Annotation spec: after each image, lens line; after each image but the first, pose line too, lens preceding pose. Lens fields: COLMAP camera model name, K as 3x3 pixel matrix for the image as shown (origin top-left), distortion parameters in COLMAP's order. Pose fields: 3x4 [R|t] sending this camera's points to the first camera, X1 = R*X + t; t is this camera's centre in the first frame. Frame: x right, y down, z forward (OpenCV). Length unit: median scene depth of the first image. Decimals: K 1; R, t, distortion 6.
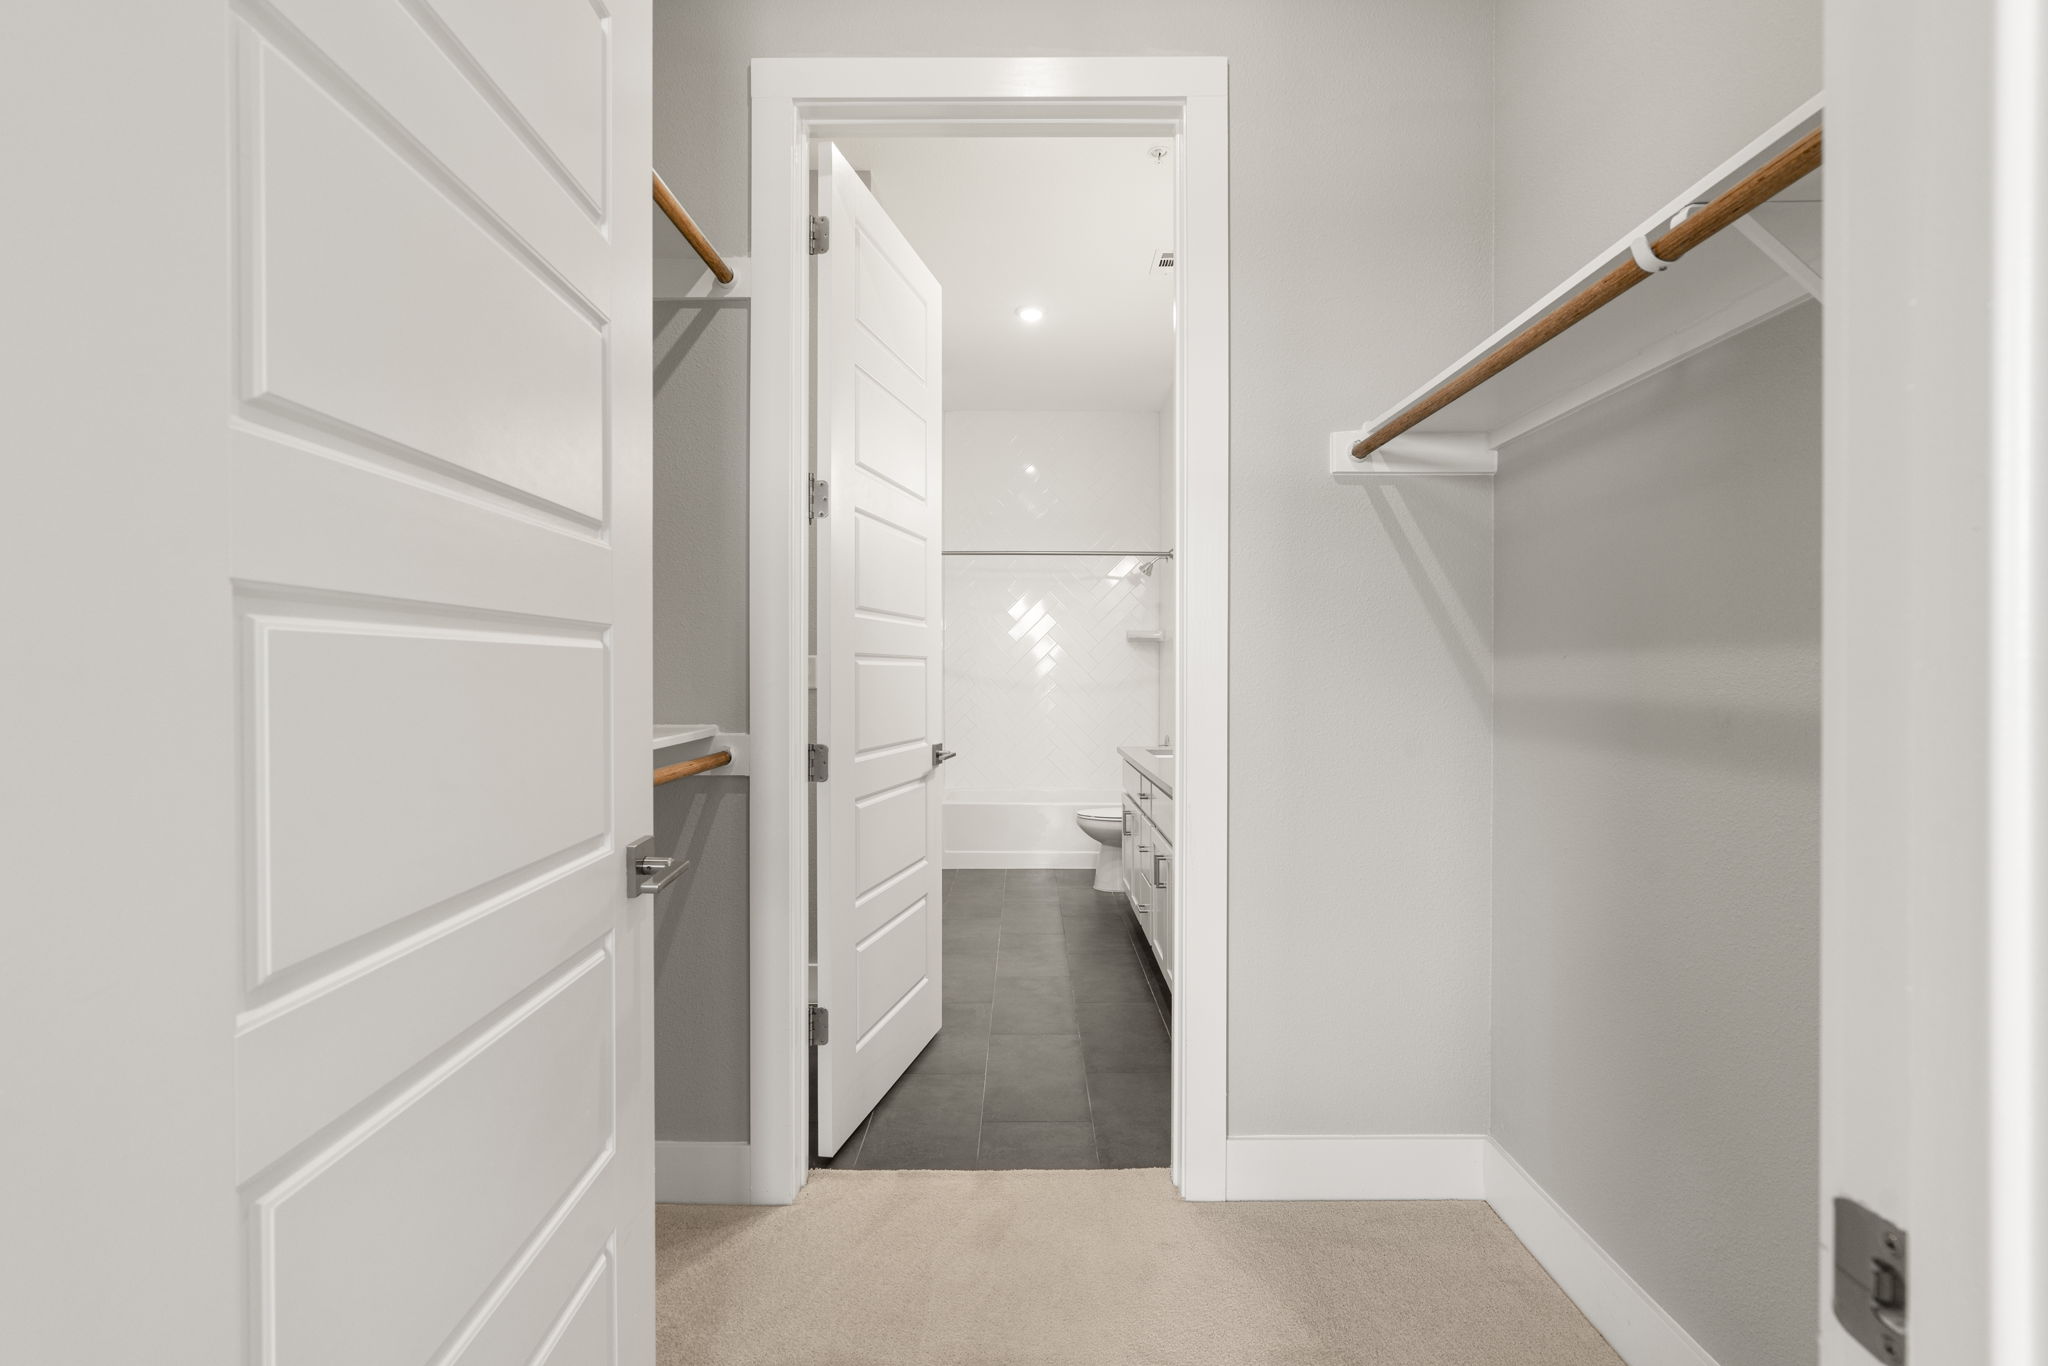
lens RADIAL K [[940.7, 0, 1021.9], [0, 940.7, 677.8], [0, 0, 1]] dist [-0.000249, 0.000014]
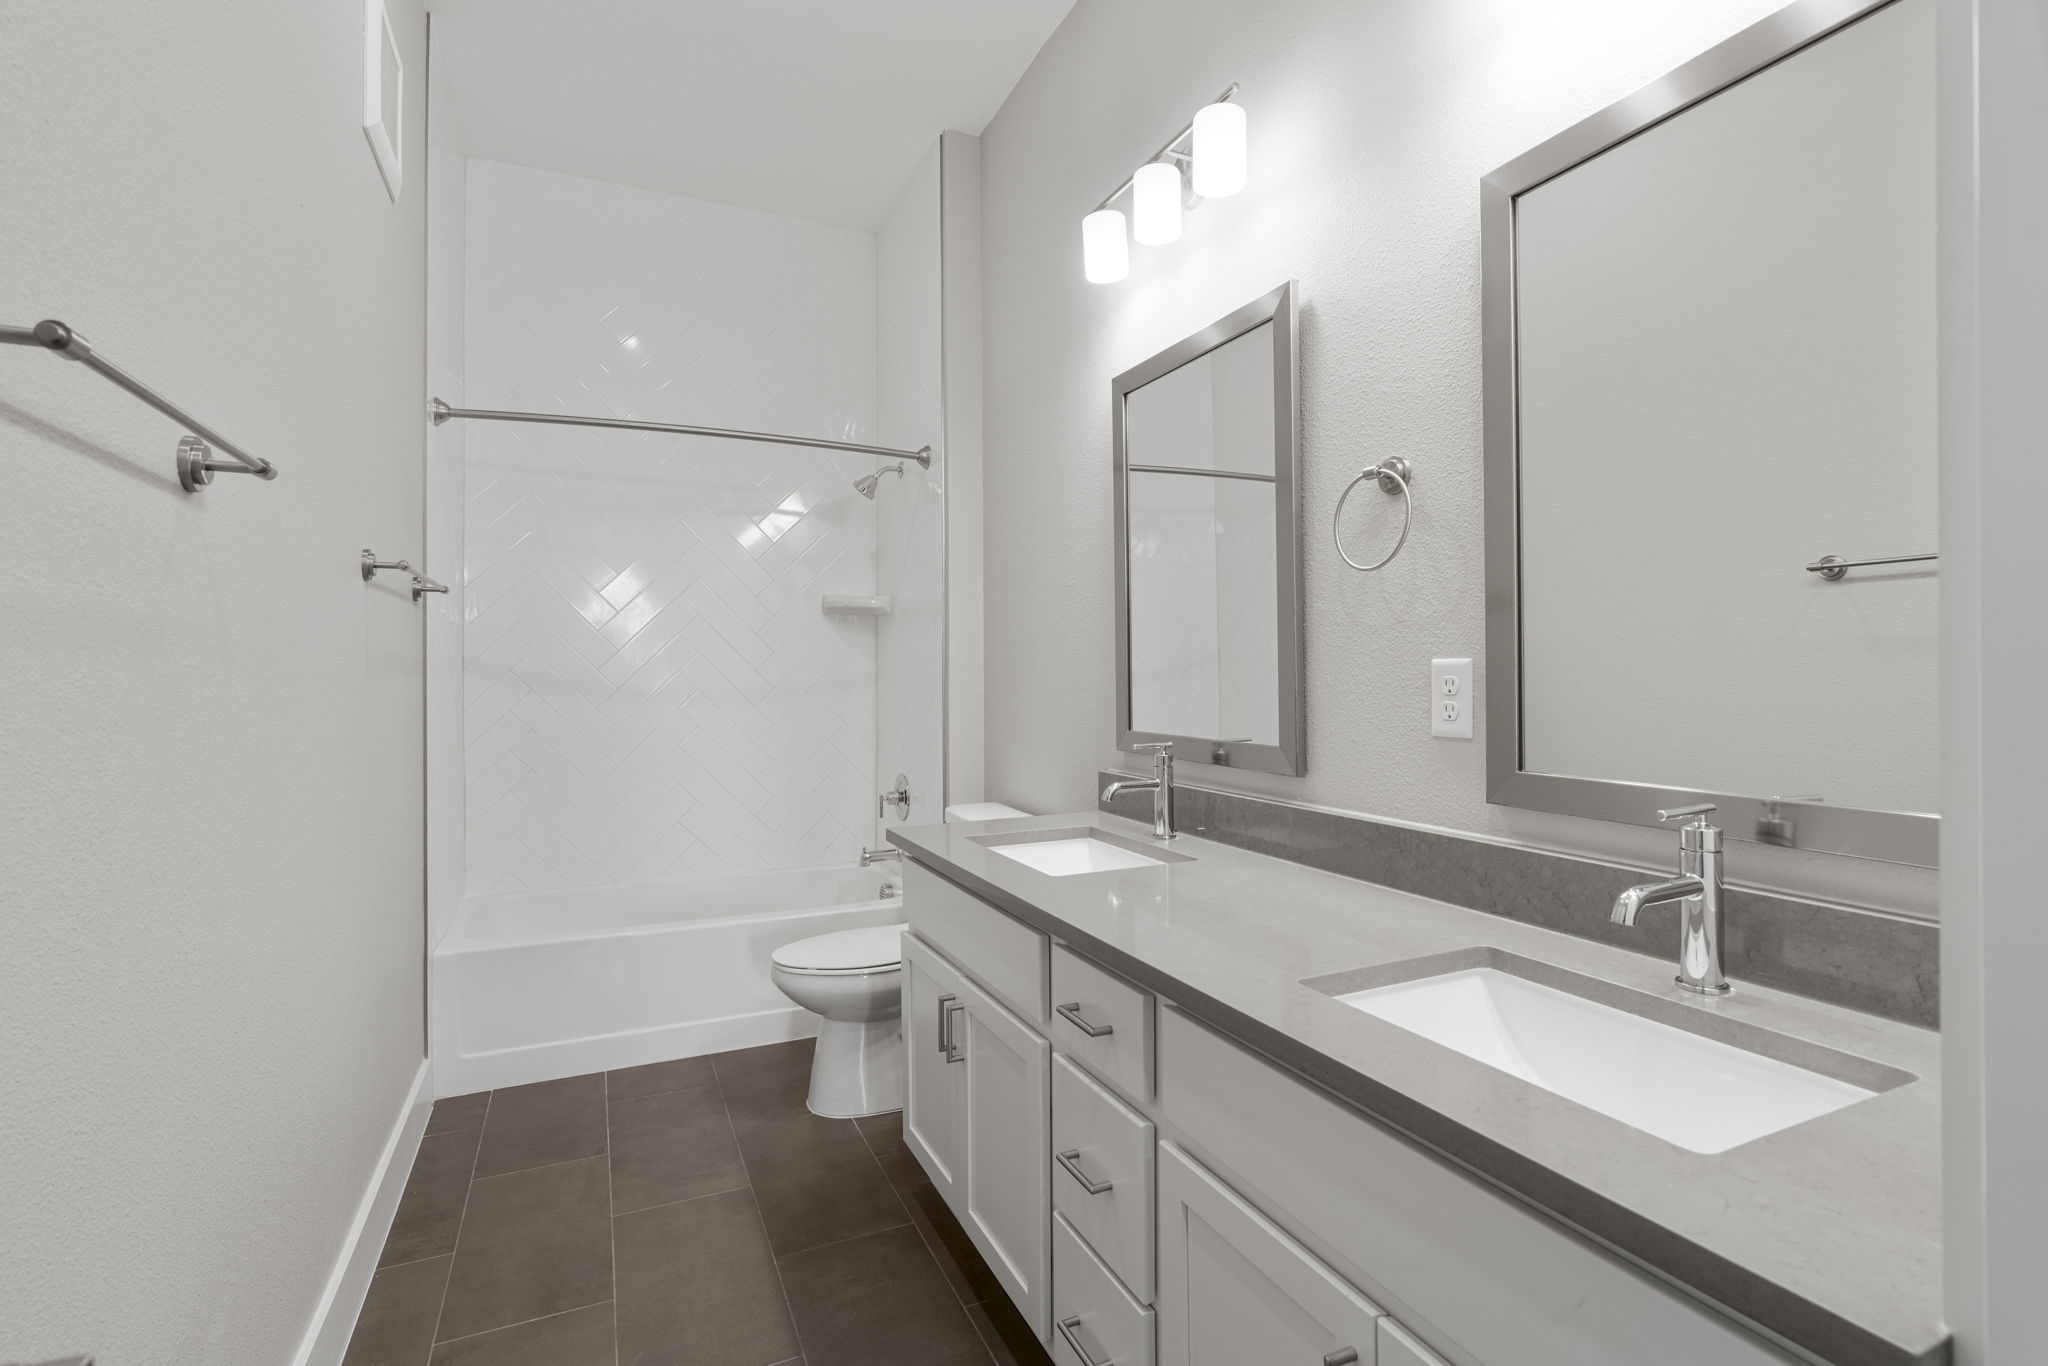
lens RADIAL K [[940.7, 0, 1033.1], [0, 940.7, 675.3], [0, 0, 1]] dist [-0.000249, 0.000014]
pose [[0.906709, -0.005182, 0.421725, -0.017290], [0.007295, 0.999968, -0.003399, 0.003147], [-0.421694, 0.006159, 0.906718, 0.413082]]
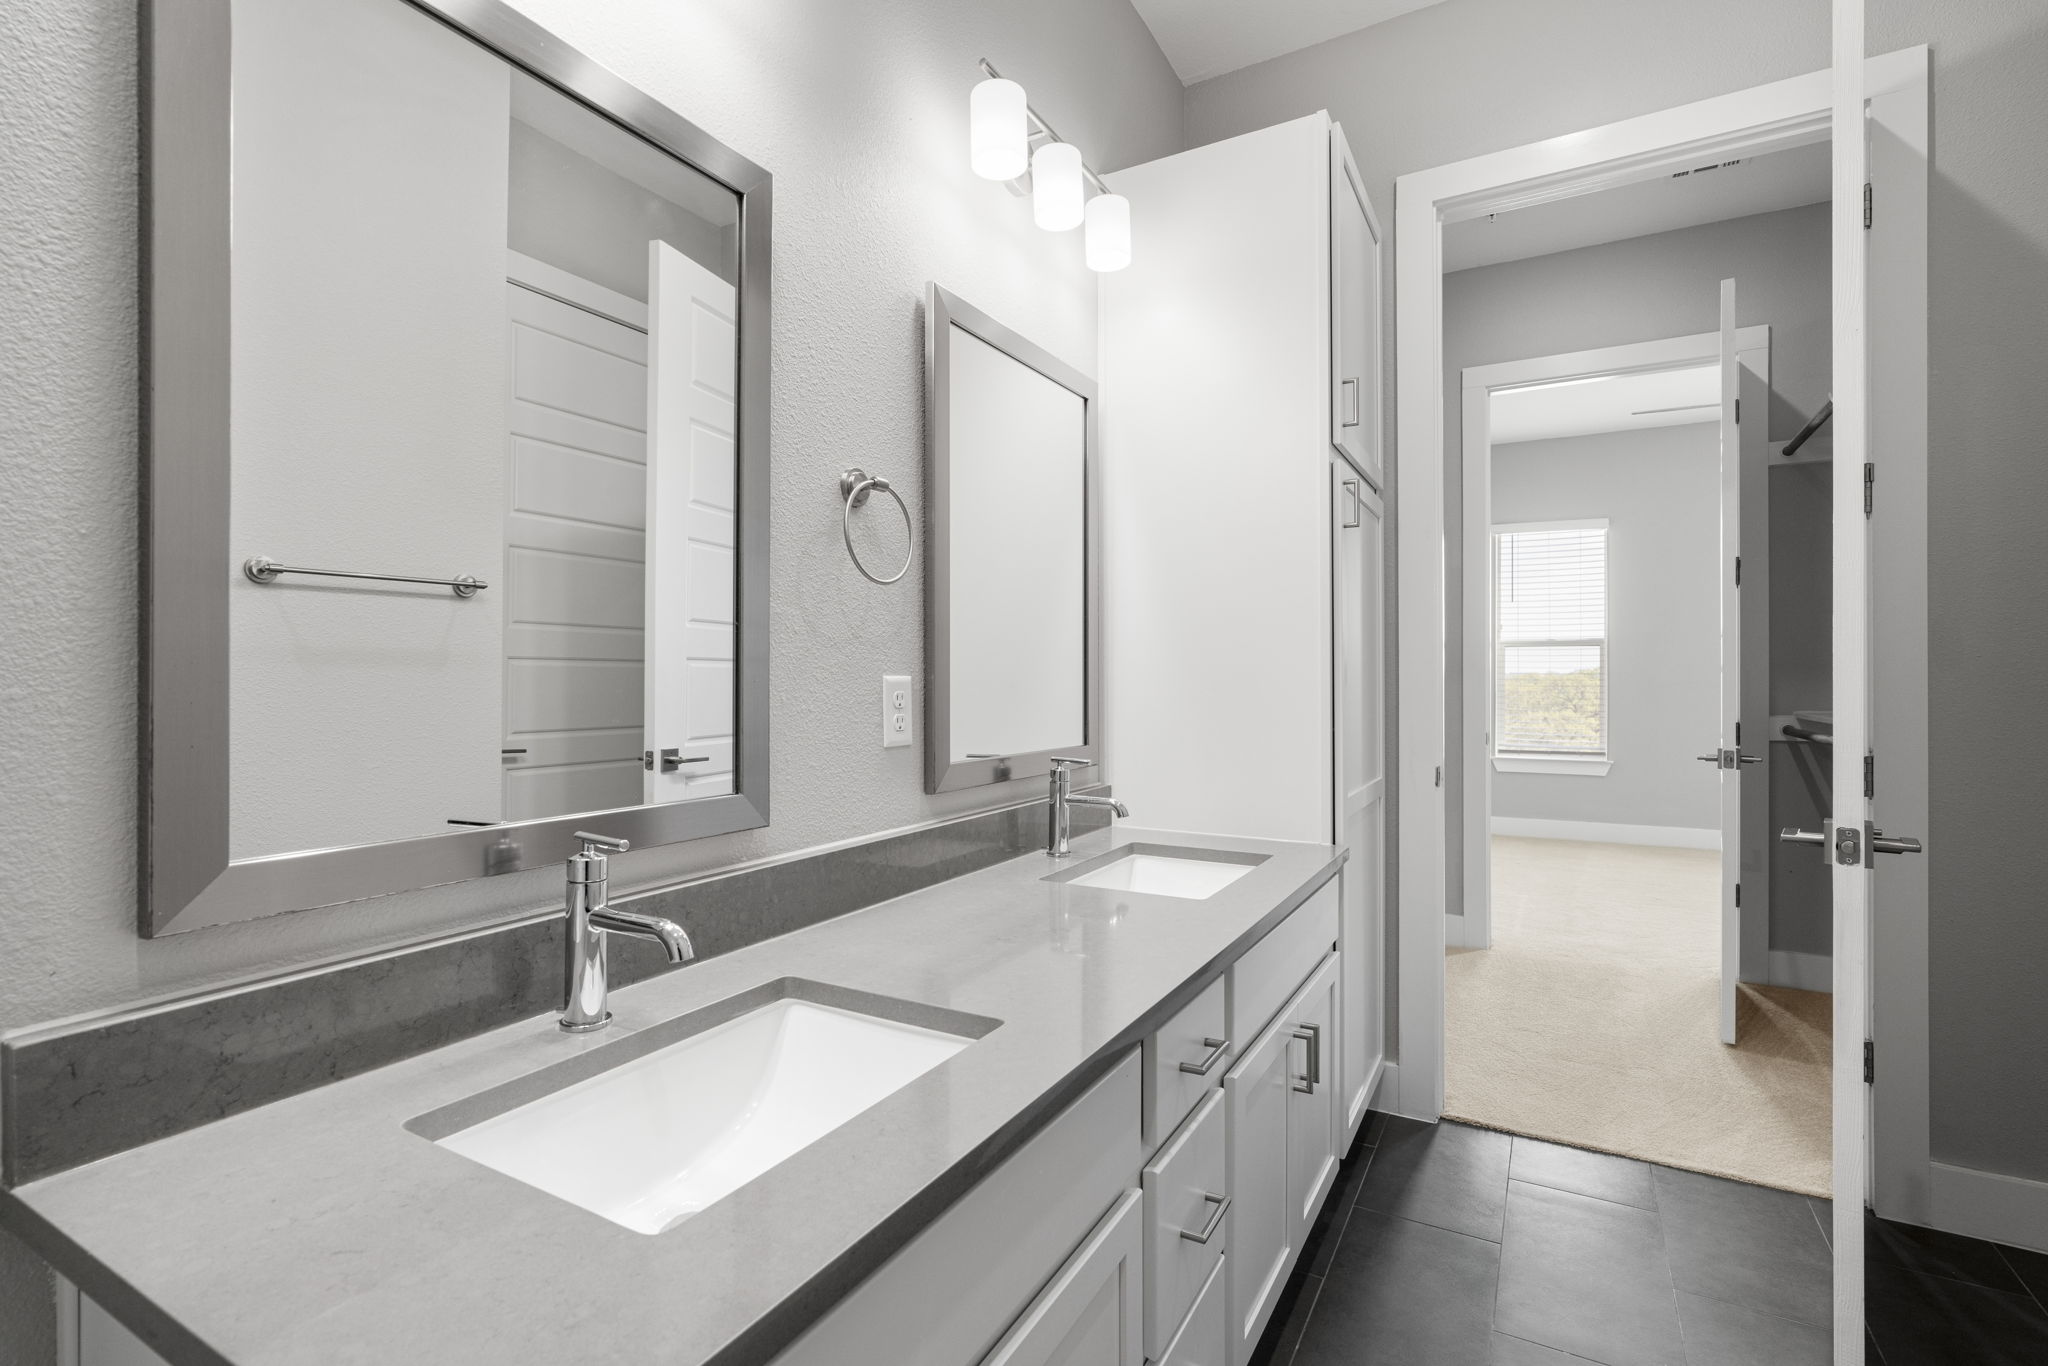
lens RADIAL K [[940.8, 0, 1034.1], [0, 940.8, 678.9], [0, 0, 1]] dist [-0.015944, 0.006236]
pose [[-0.868009, -0.007274, 0.496496, 0.037018], [-0.004324, 0.999966, 0.007089, -0.006400], [-0.496530, 0.004006, -0.868010, 1.084717]]
